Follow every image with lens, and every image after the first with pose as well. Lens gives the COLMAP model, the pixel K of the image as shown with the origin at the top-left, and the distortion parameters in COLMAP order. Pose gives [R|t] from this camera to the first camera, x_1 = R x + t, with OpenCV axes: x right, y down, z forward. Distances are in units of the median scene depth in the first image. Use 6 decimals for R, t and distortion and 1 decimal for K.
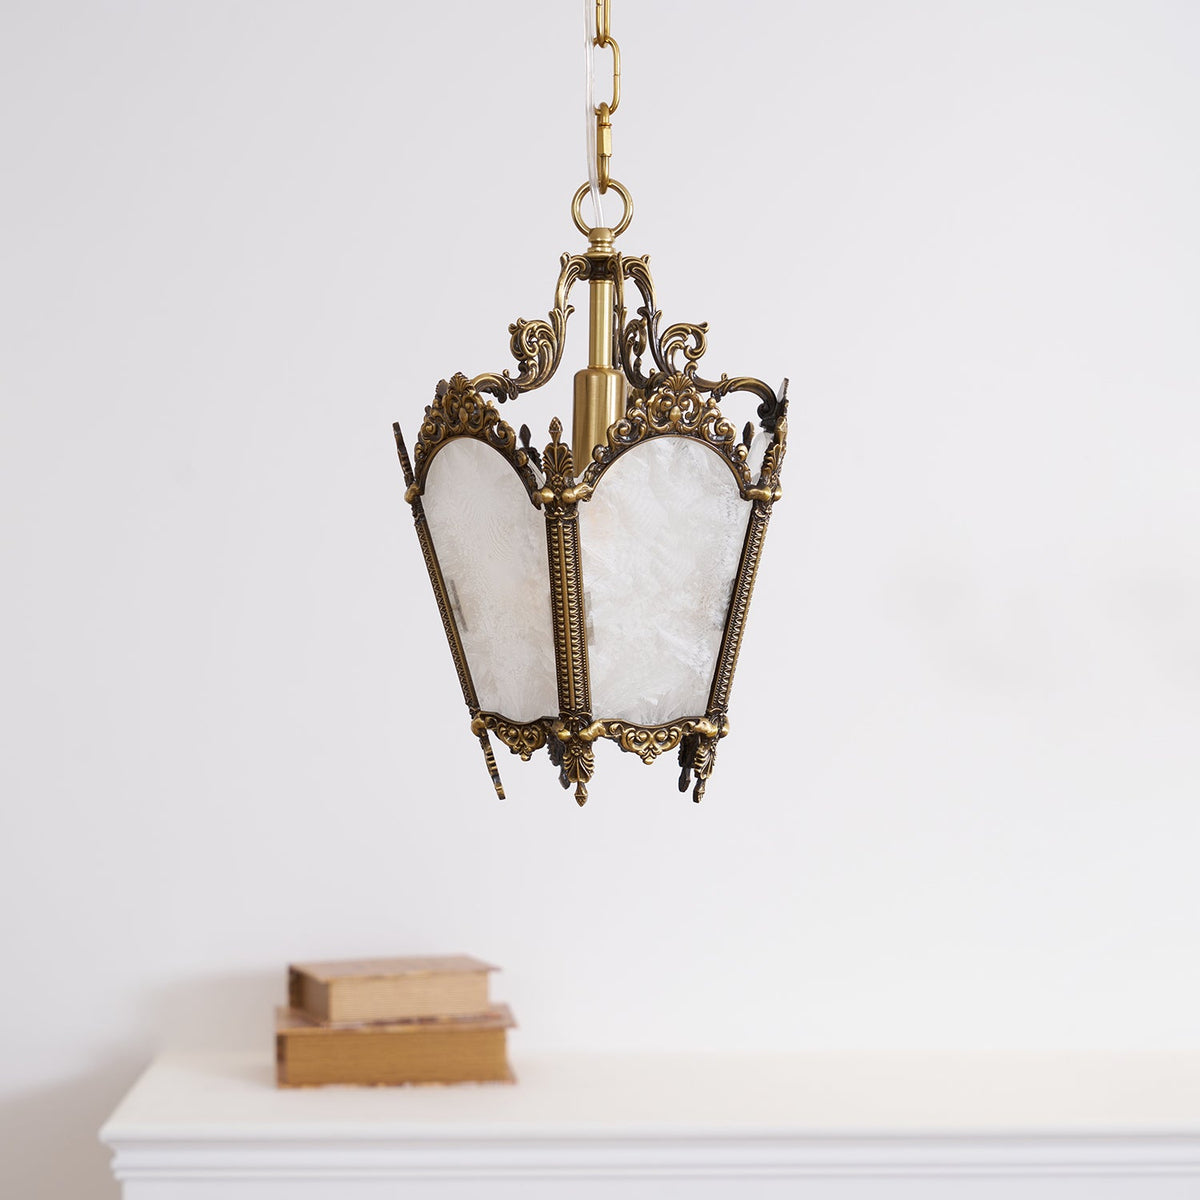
lens RADIAL K [[3680.4, 0, 594.7], [0, 3680.4, 600.9], [0, 0, 1]] dist [-0.020555, 0.000000]
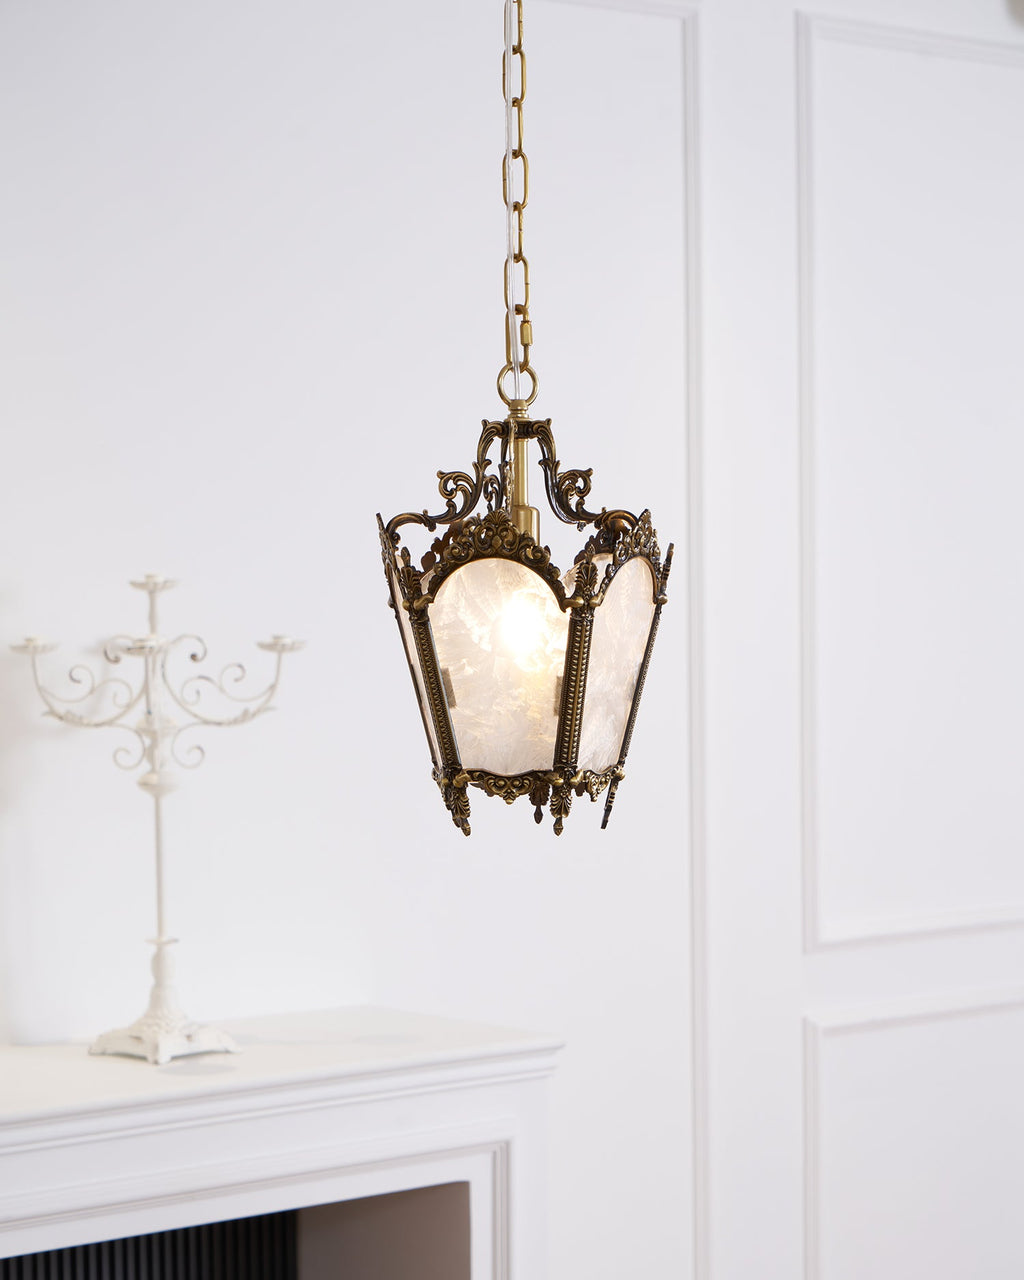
lens RADIAL K [[3132.7, 0, 506.6], [0, 3132.7, 644.4], [0, 0, 1]] dist [-0.017598, 0.000000]
pose [[0.783042, -0.024300, 0.621494, -0.706063], [0.033106, 0.999448, -0.002634, -0.010592], [-0.621087, 0.022637, 0.783415, 0.123191]]
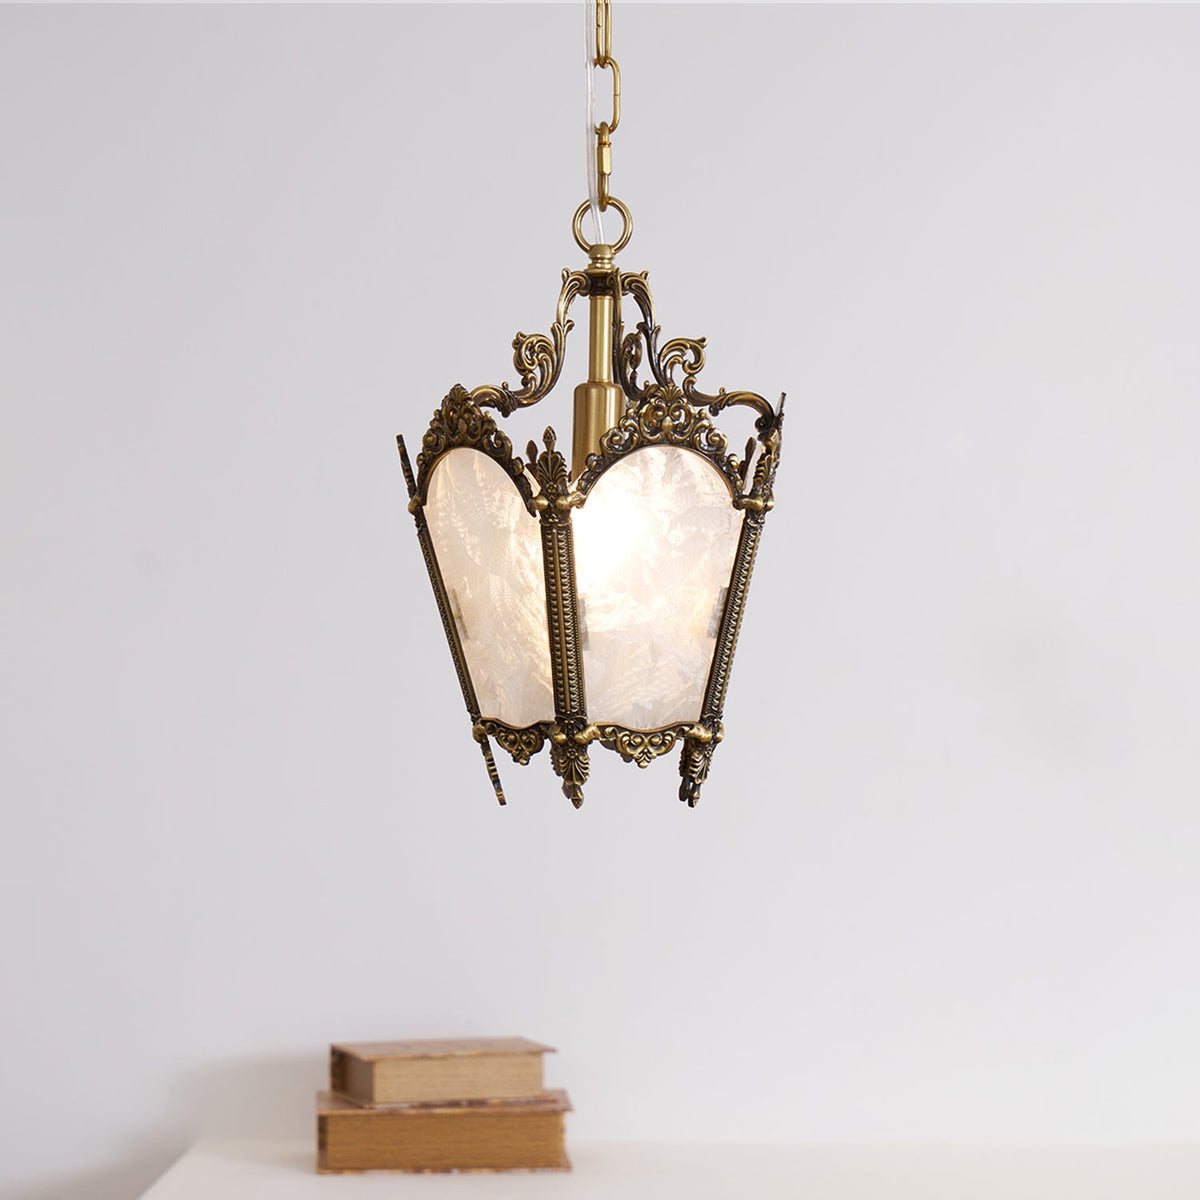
lens RADIAL K [[4348.9, 0, 626.1], [0, 4348.9, 690.1], [0, 0, 1]] dist [0.001694, 0.000000]
pose [[0.999590, 0.002735, -0.028508, 0.043495], [-0.003010, 0.999949, -0.009607, 0.033767], [0.028480, 0.009689, 0.999547, -0.204414]]
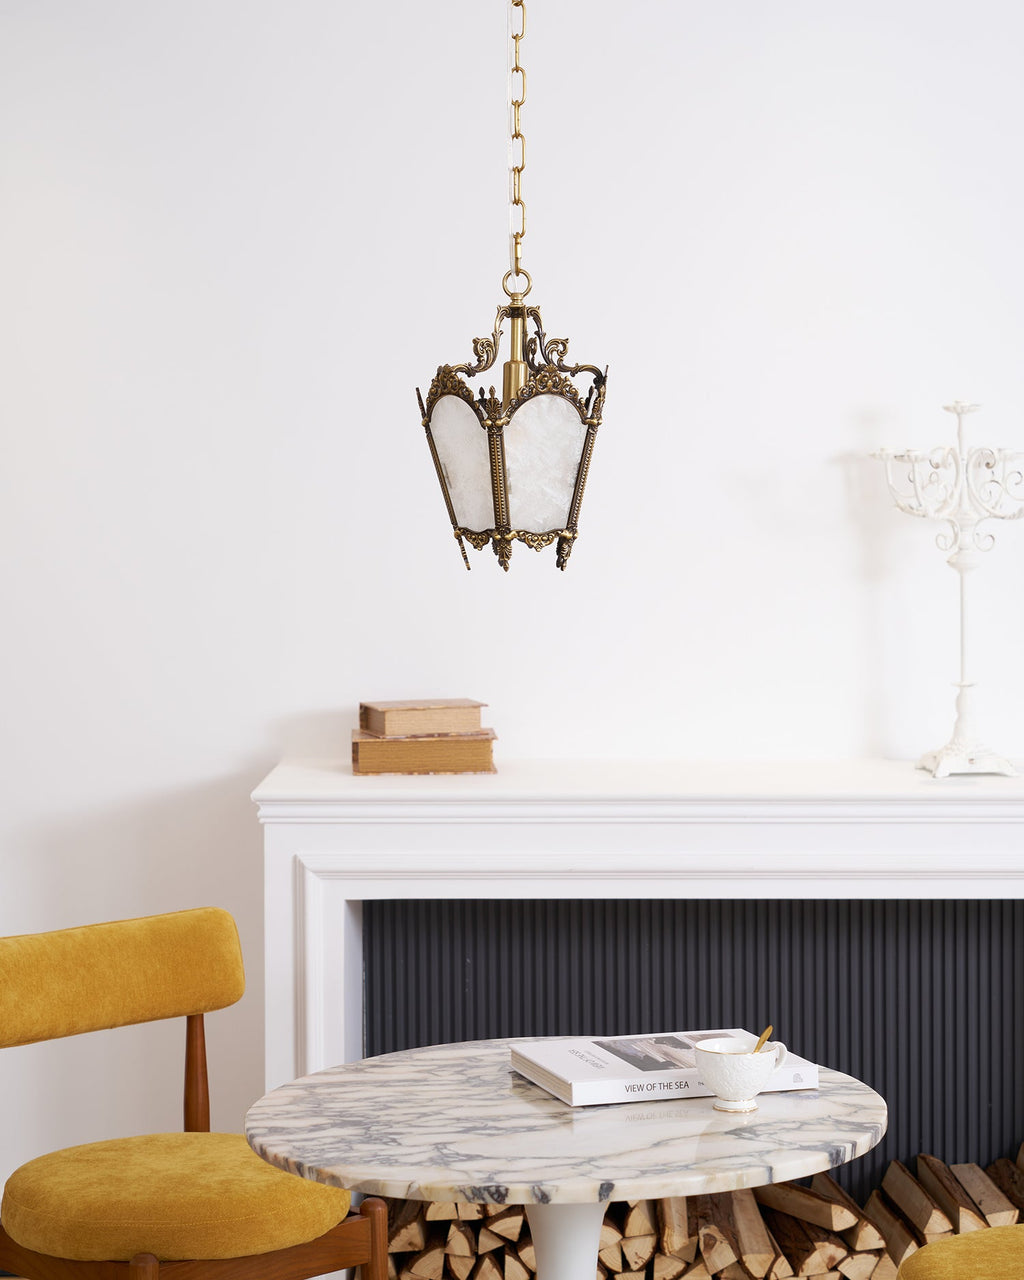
lens RADIAL K [[3132.7, 0, 478.8], [0, 3132.7, 485.3], [0, 0, 1]] dist [-0.017598, 0.000000]
pose [[0.999141, -0.001428, -0.041411, 0.053338], [0.001147, 0.999976, -0.006807, 0.018555], [0.041420, 0.006754, 0.999119, -0.757052]]
